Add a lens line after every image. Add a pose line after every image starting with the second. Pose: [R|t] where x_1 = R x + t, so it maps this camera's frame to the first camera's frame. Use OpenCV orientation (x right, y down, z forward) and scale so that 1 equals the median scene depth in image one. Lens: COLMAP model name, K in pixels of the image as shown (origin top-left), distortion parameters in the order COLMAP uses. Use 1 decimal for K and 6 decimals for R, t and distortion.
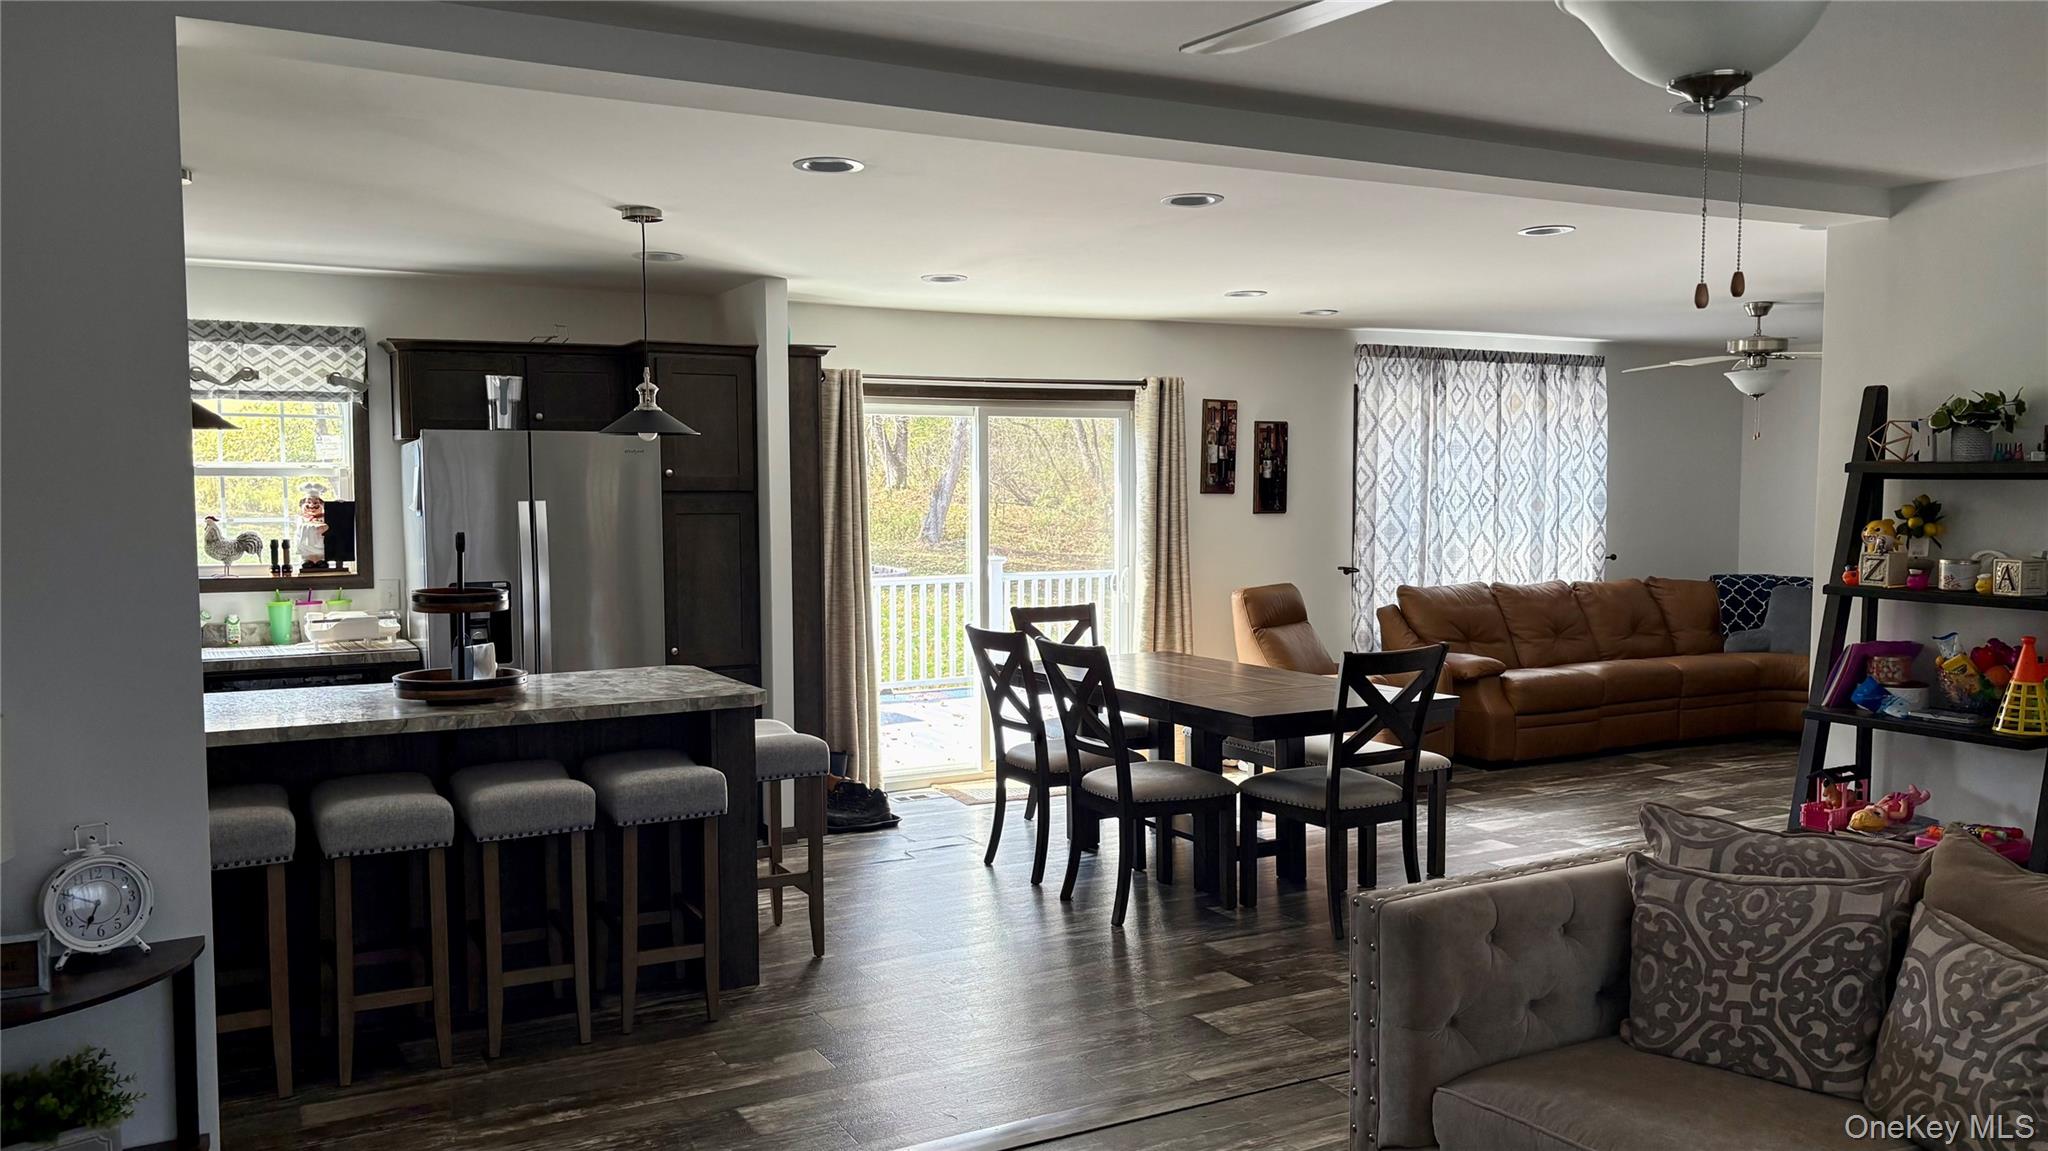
lens RADIAL K [[1491.6, 0, 935.6], [0, 1491.6, 607.8], [0, 0, 1]] dist [0.007206, -0.106088]
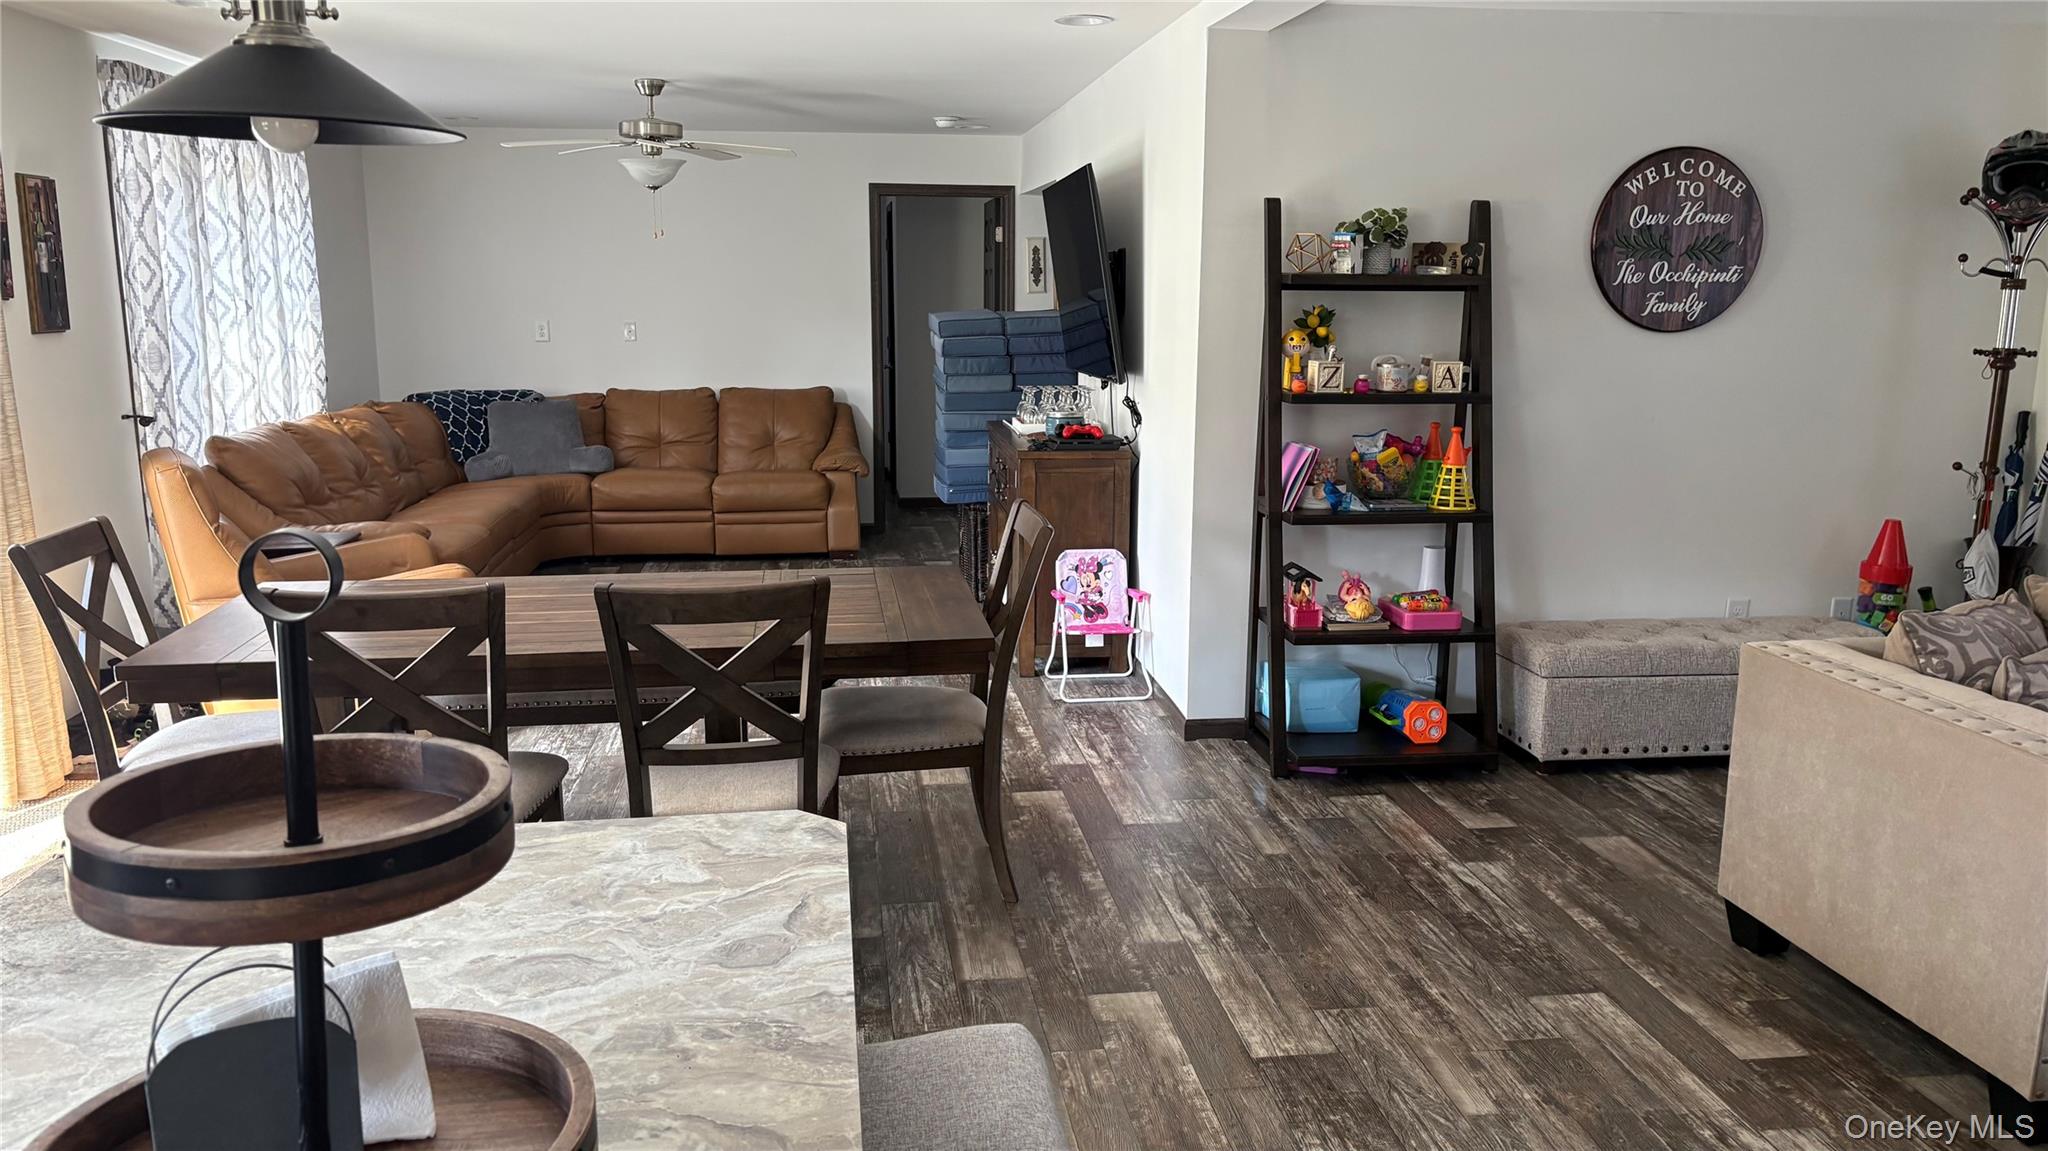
lens RADIAL K [[1540.3, 0, 1015.5], [0, 1540.3, 592.0], [0, 0, 1]] dist [0.061641, -0.077064]
pose [[0.307542, -0.178986, 0.934549, -0.249504], [0.070669, 0.983733, 0.165150, -0.036357], [-0.948907, 0.015253, 0.315188, 0.426112]]
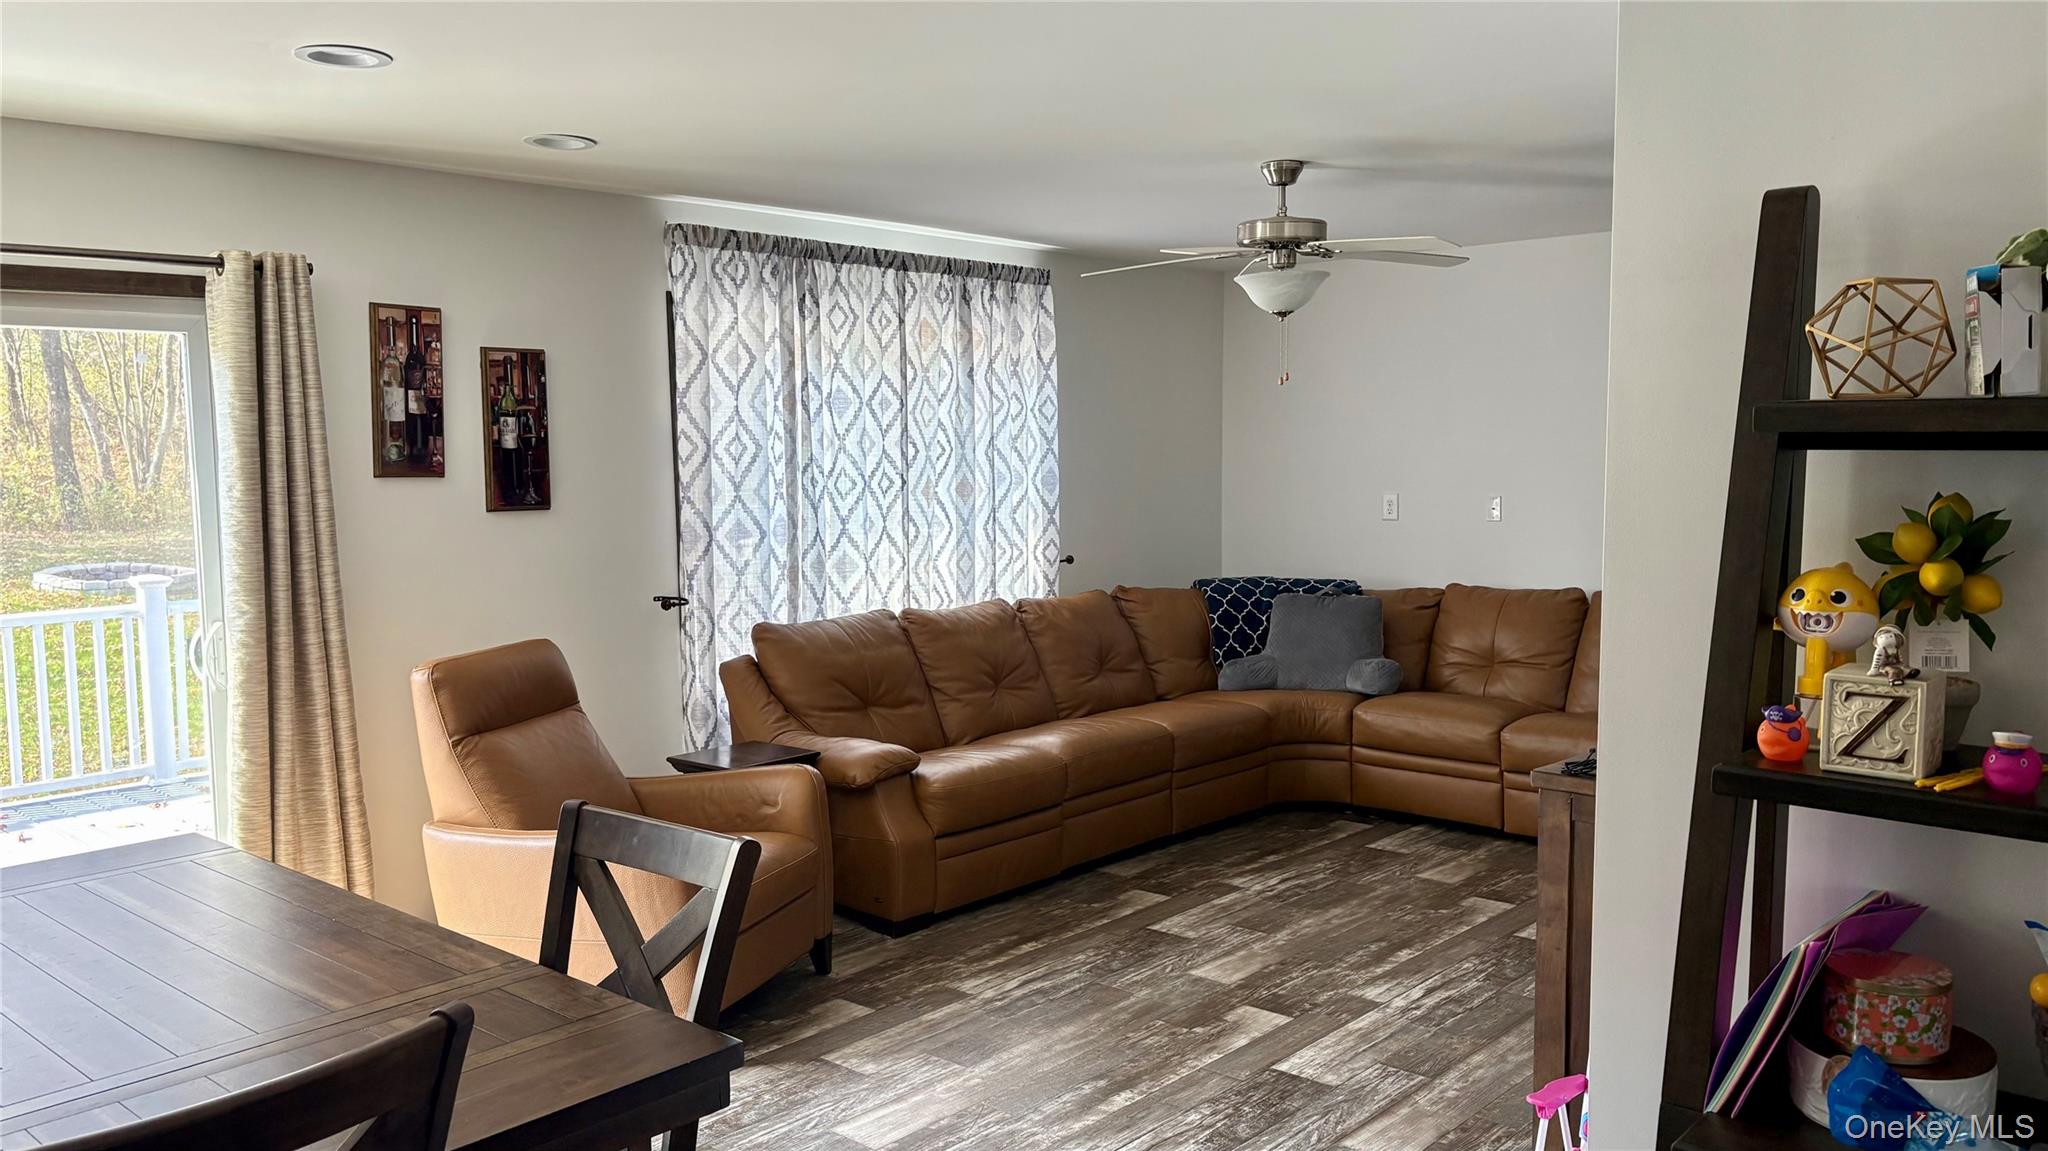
lens RADIAL K [[1540.3, 0, 1015.5], [0, 1540.3, 592.0], [0, 0, 1]] dist [0.061641, -0.077064]
pose [[0.921008, -0.037909, 0.387695, 0.162737], [0.035043, 0.999281, 0.014464, -0.033366], [-0.387965, 0.000265, 0.921674, 0.369809]]
